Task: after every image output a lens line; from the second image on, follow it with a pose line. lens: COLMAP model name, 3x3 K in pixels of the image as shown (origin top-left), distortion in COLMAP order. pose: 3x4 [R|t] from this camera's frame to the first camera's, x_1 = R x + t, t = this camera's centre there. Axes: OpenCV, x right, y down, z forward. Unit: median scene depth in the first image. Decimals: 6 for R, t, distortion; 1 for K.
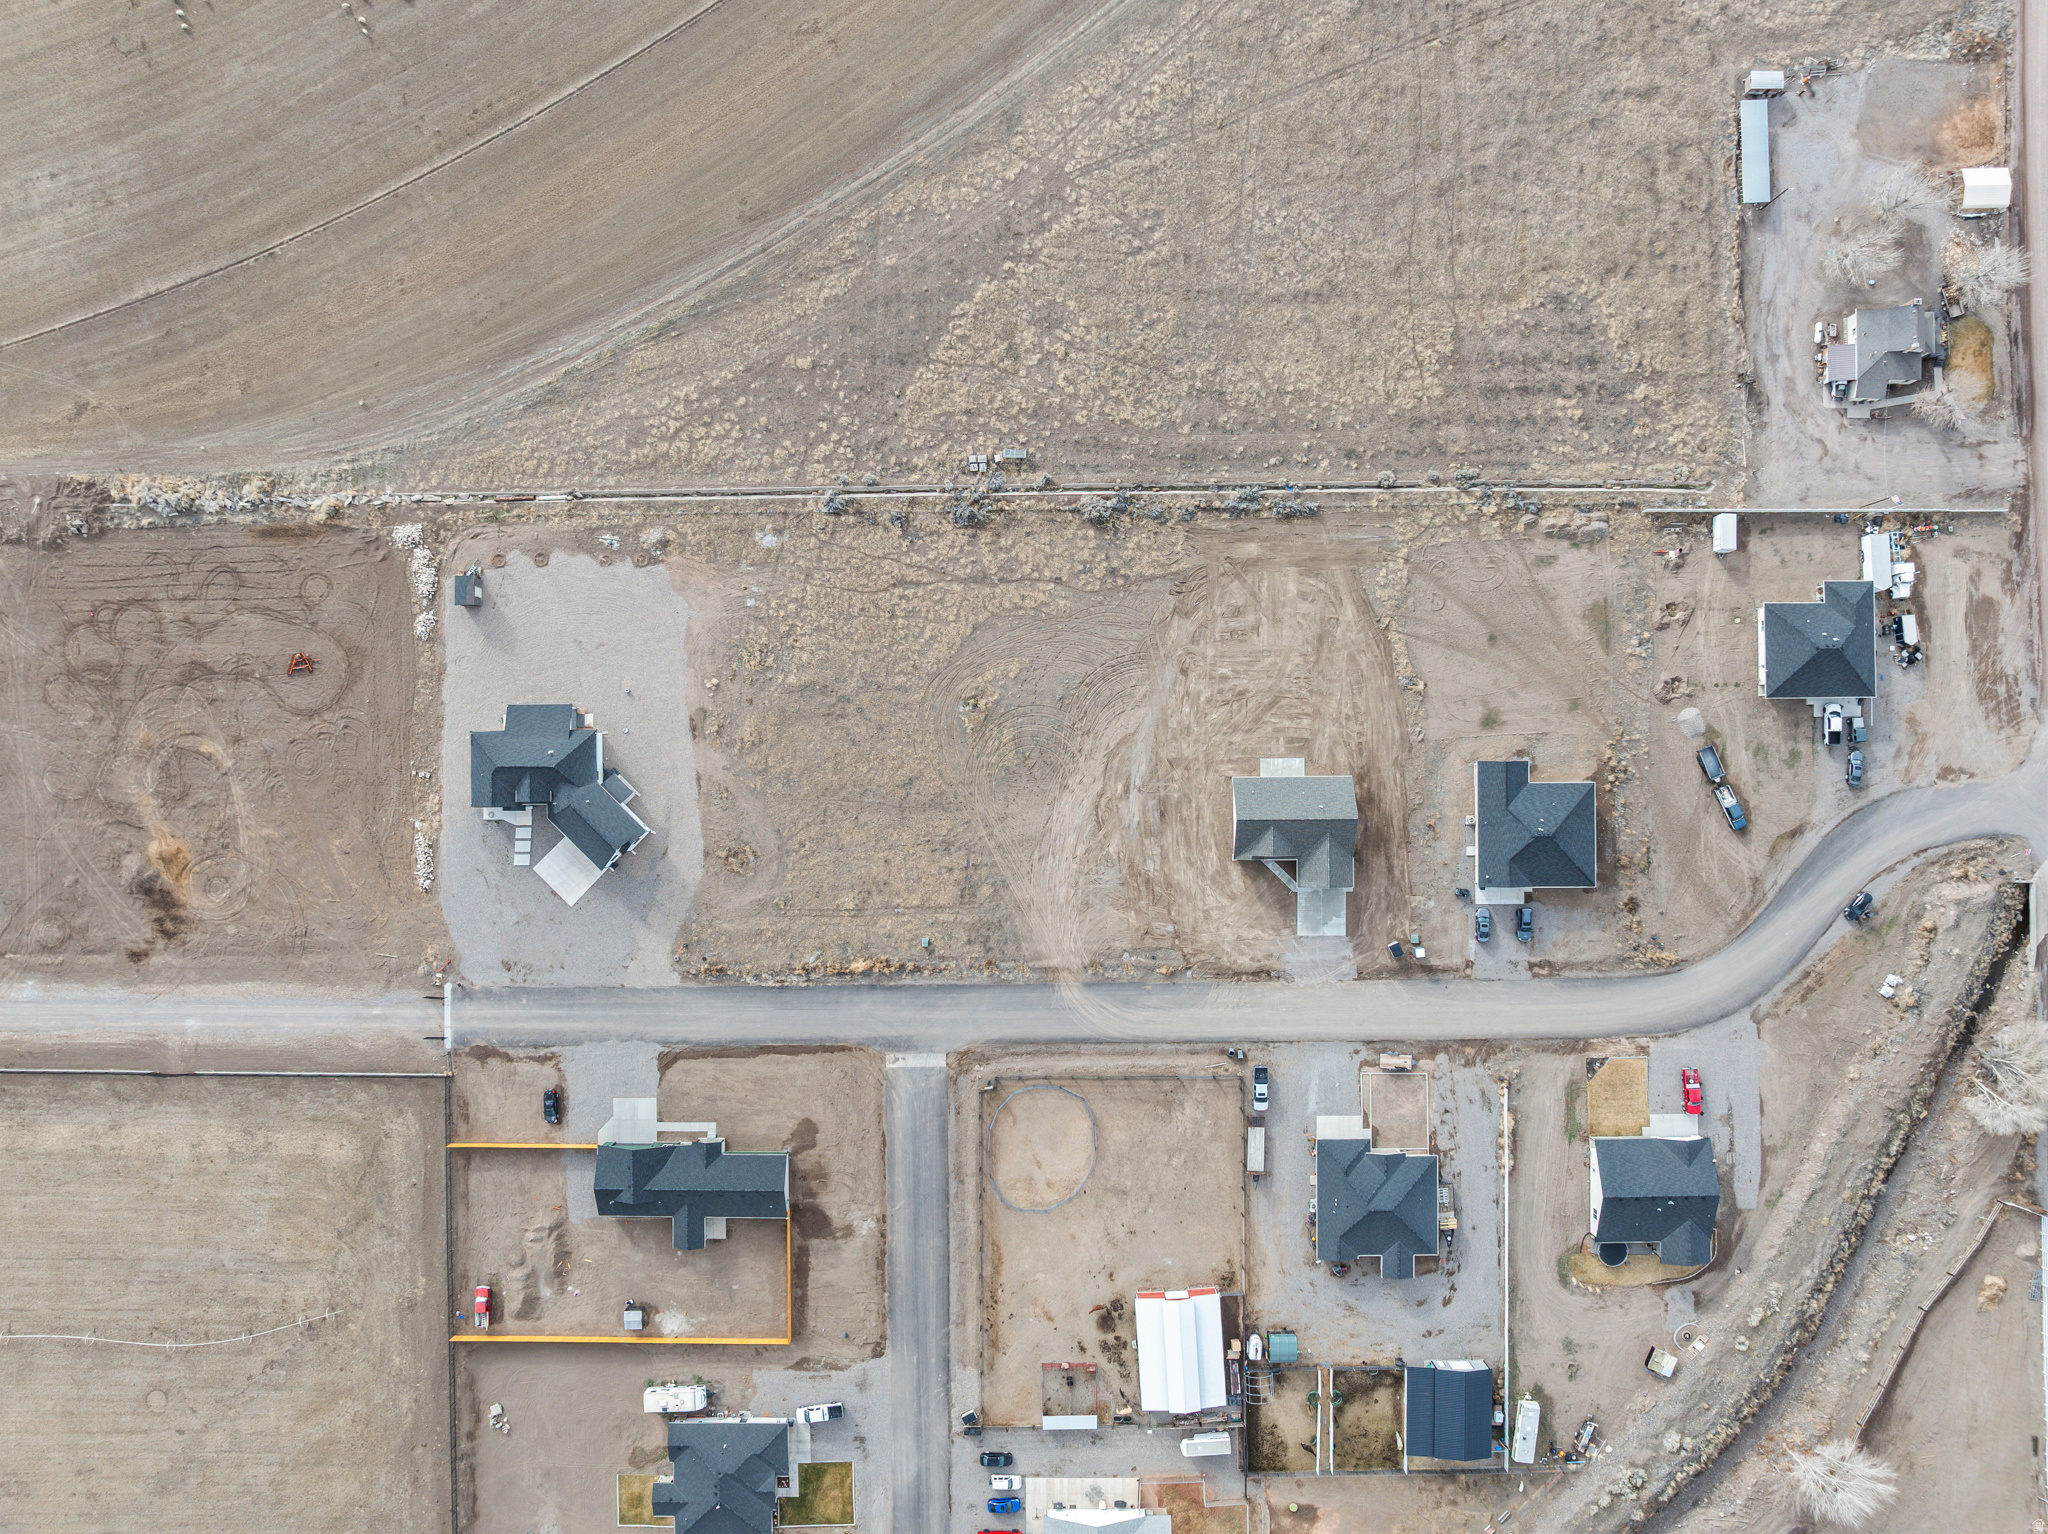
lens RADIAL K [[1440.5, 0, 1034.4], [0, 1440.5, 753.2], [0, 0, 1]] dist [-0.031974, -0.010187]
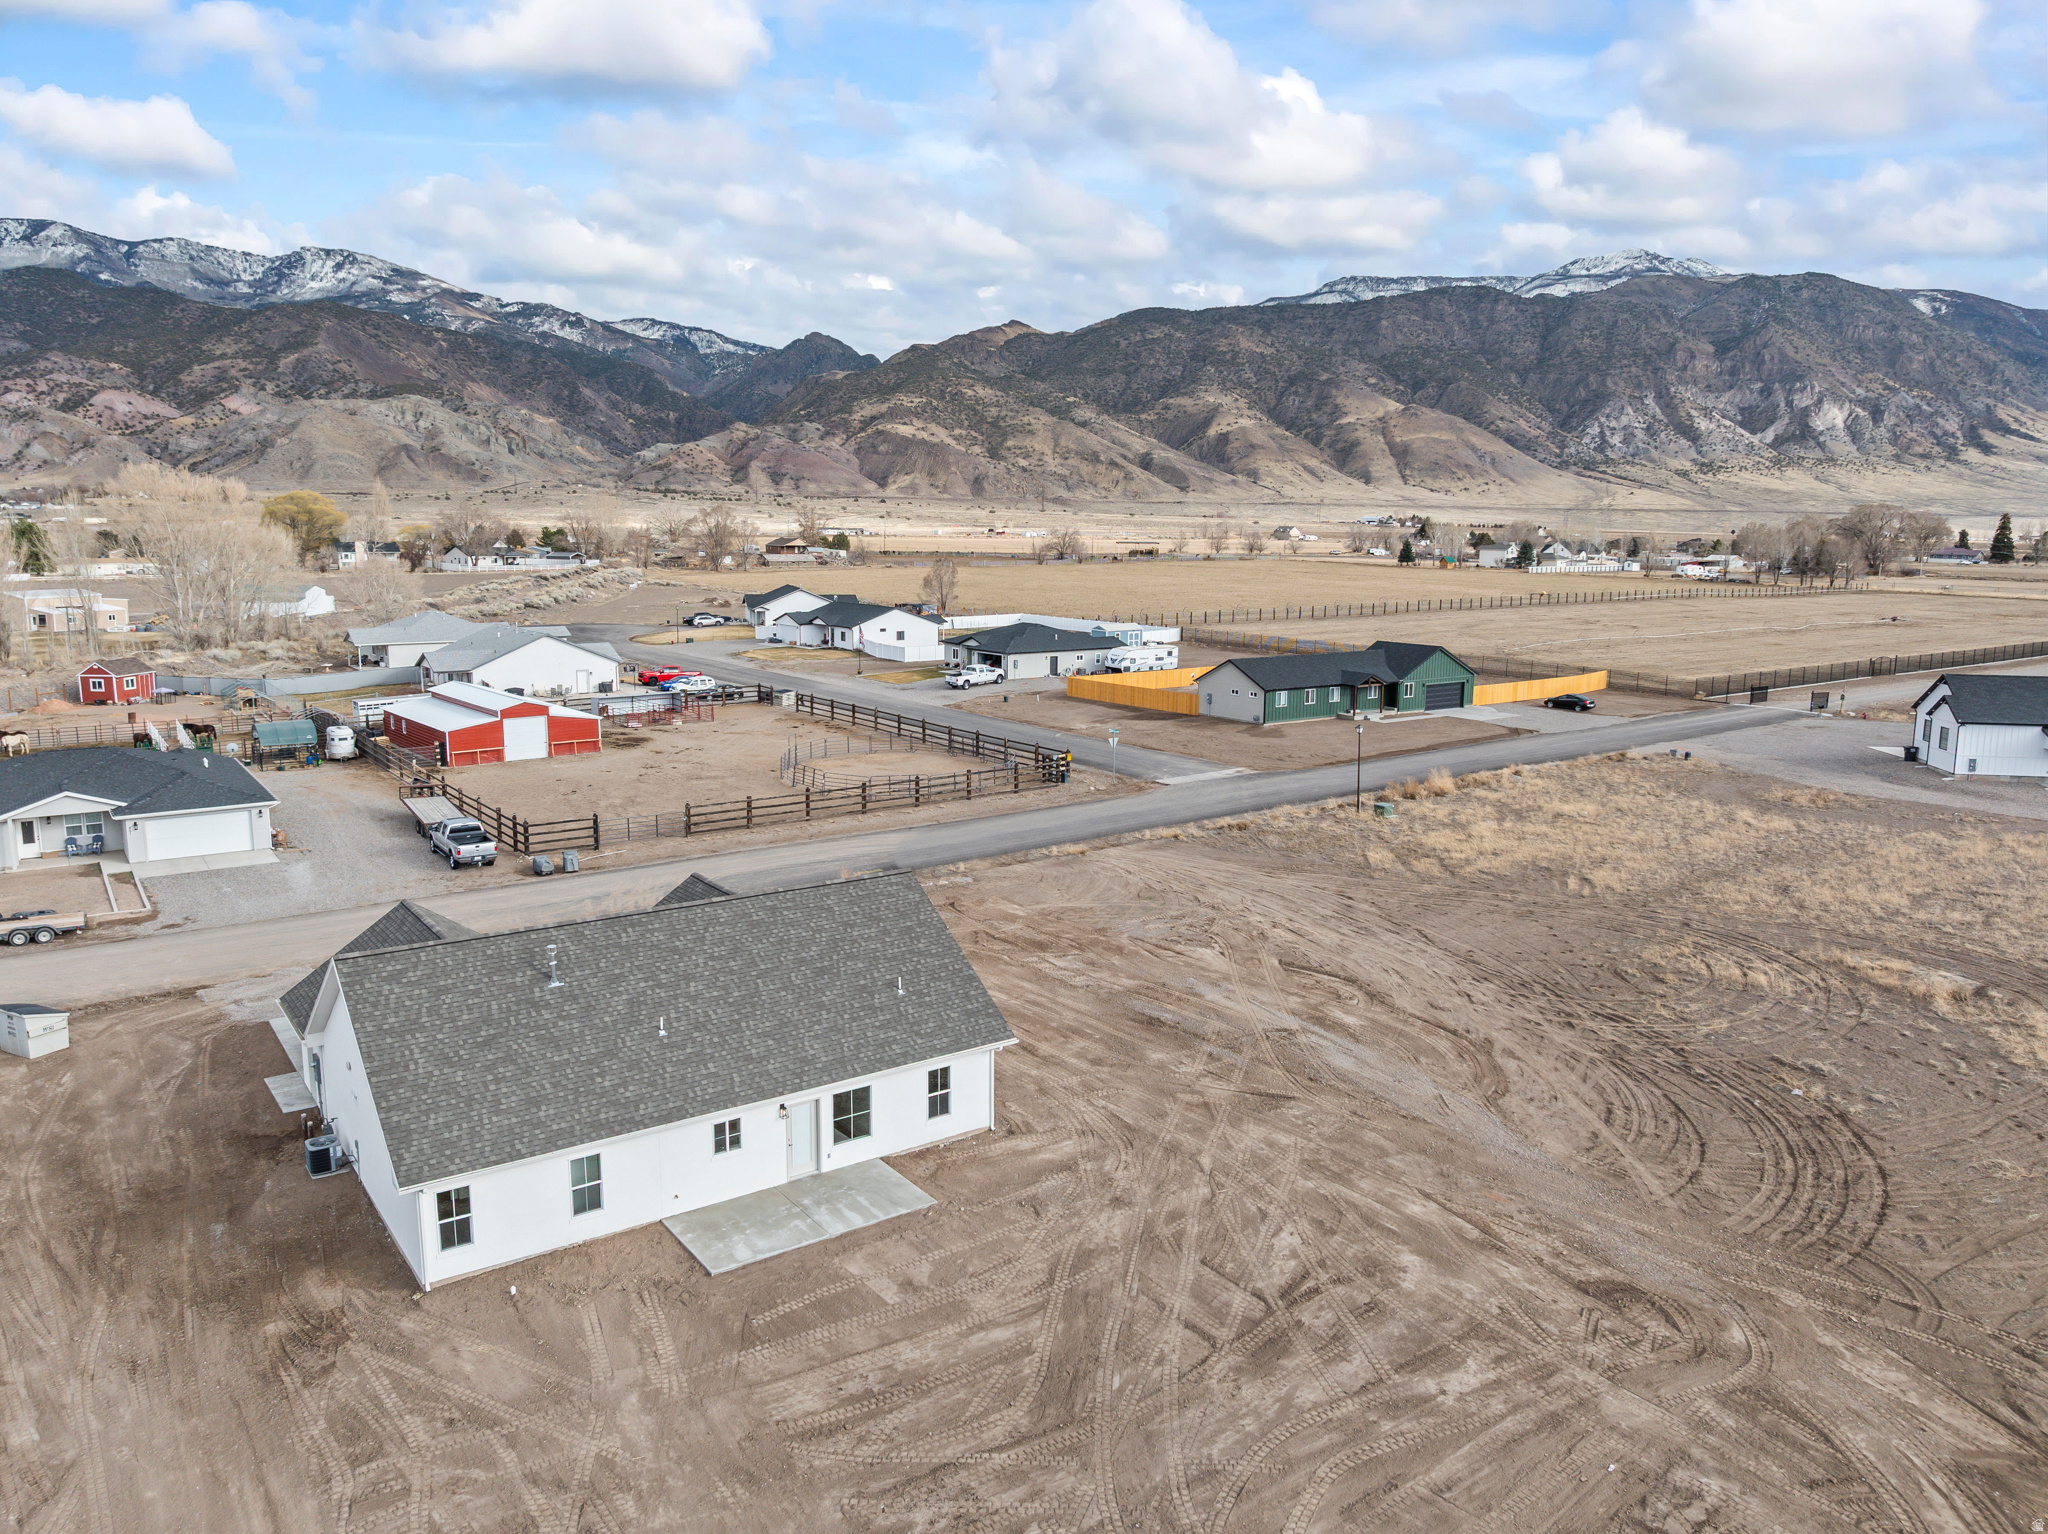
lens RADIAL K [[1440.5, 0, 1034.4], [0, 1440.5, 753.2], [0, 0, 1]] dist [-0.031974, -0.010187]
pose [[-0.810477, 0.098356, -0.577453, 0.245842], [-0.585711, -0.122105, 0.801270, -0.141156], [0.008300, 0.987632, 0.156572, 0.914225]]
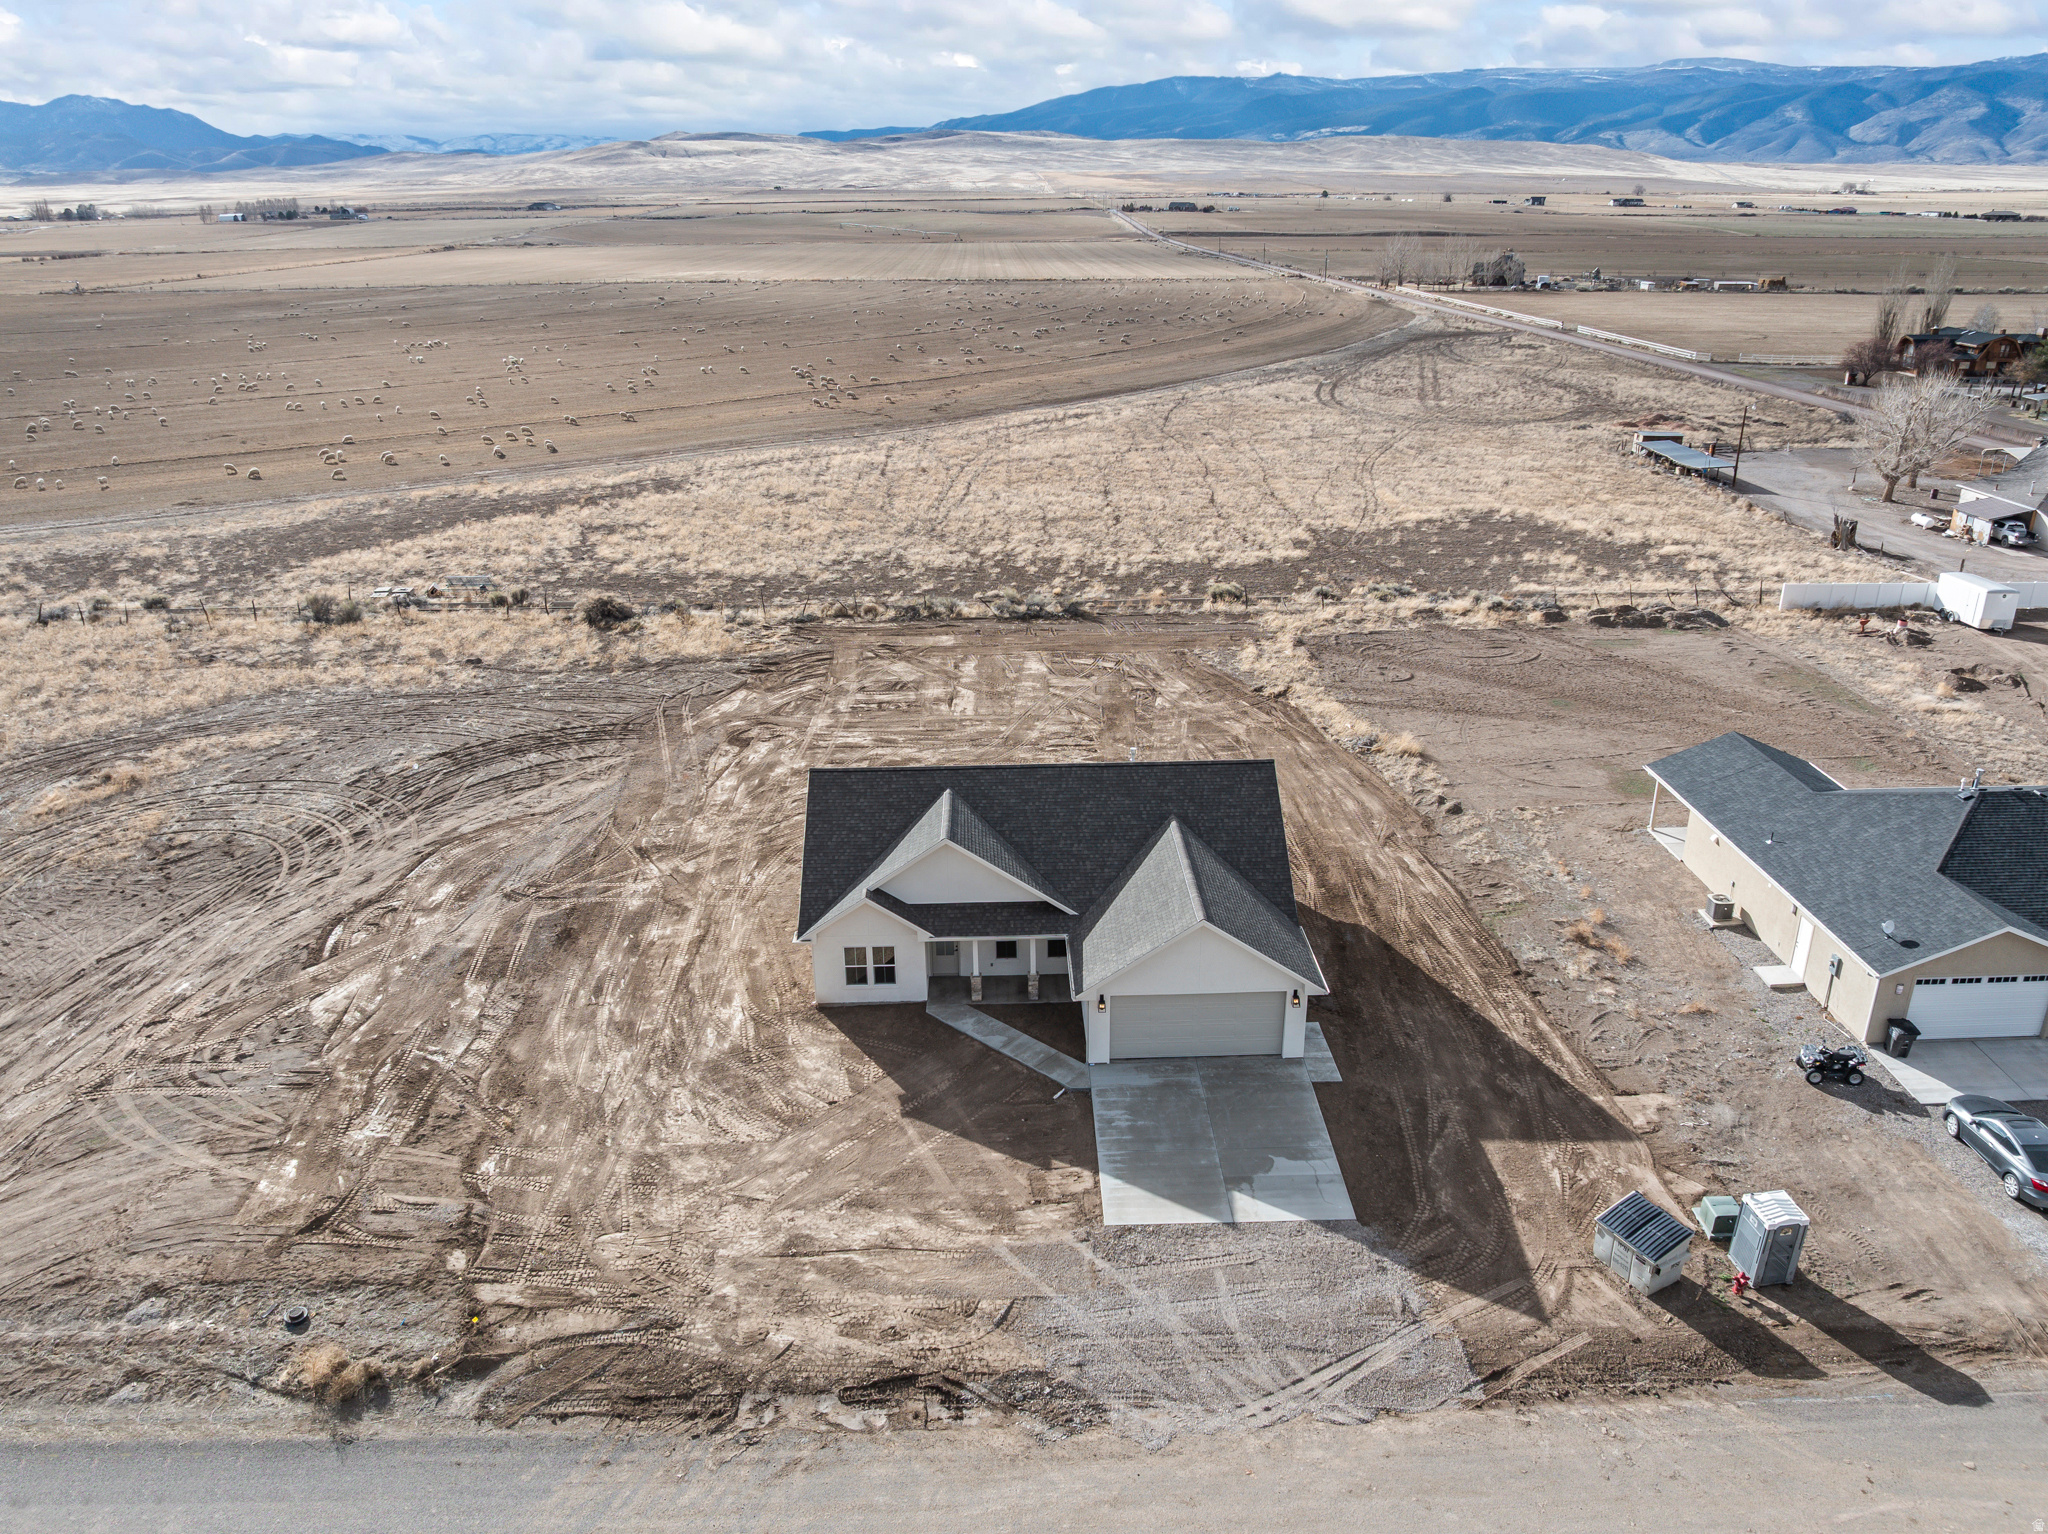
lens RADIAL K [[1440.5, 0, 1034.4], [0, 1440.5, 753.2], [0, 0, 1]] dist [-0.031974, -0.010187]
pose [[0.999716, -0.004575, 0.023375, 0.169118], [0.023375, 0.376868, -0.925972, 0.277734], [-0.004573, 0.926256, 0.376868, 0.868466]]
